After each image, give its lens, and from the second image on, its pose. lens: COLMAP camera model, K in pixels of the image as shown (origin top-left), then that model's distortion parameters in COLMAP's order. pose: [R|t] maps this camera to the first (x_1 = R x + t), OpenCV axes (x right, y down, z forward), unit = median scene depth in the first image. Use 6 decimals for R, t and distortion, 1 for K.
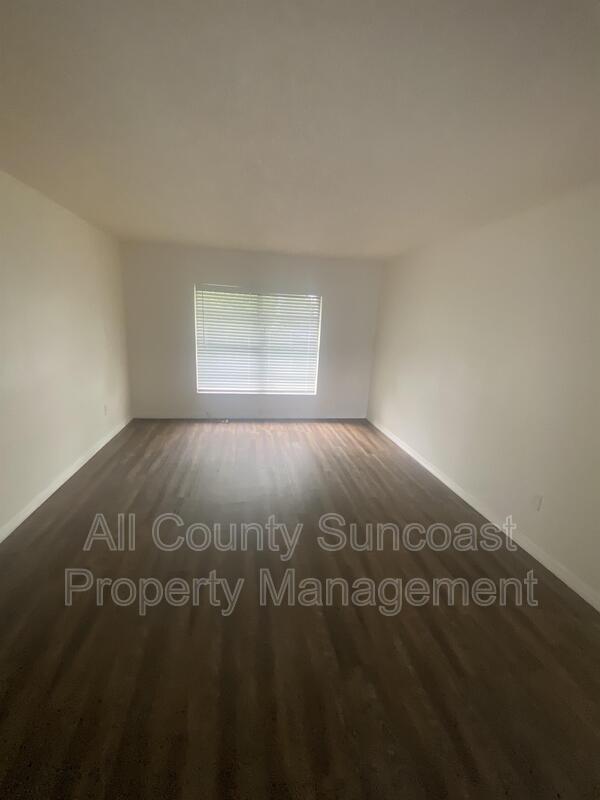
lens RADIAL K [[316.2, 0, 299.3], [0, 316.2, 397.1], [0, 0, 1]] dist [0.001064, -0.015054]
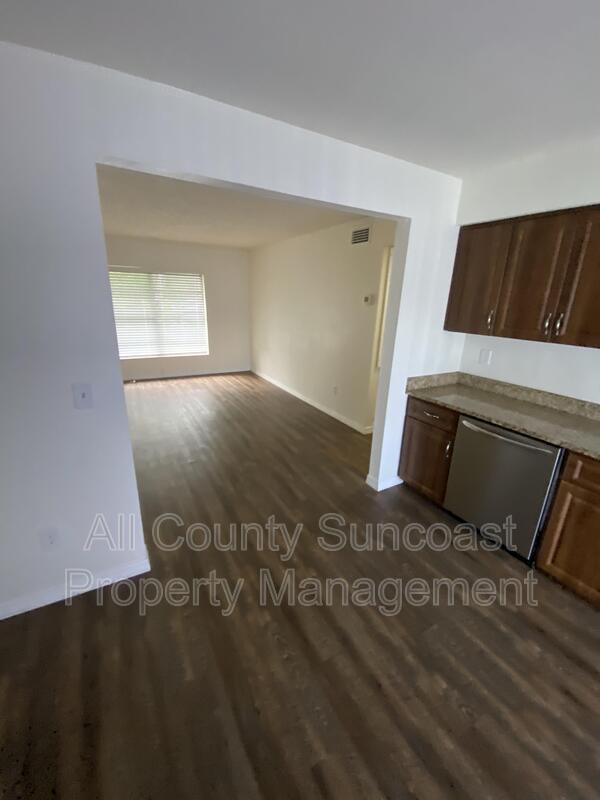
lens RADIAL K [[321.5, 0, 301.5], [0, 321.5, 397.2], [0, 0, 1]] dist [0.001500, -0.010717]
pose [[0.937746, -0.119251, 0.326208, -0.041842], [0.091980, 0.990942, 0.097842, 0.075193], [-0.334921, -0.061747, 0.940221, -0.366144]]
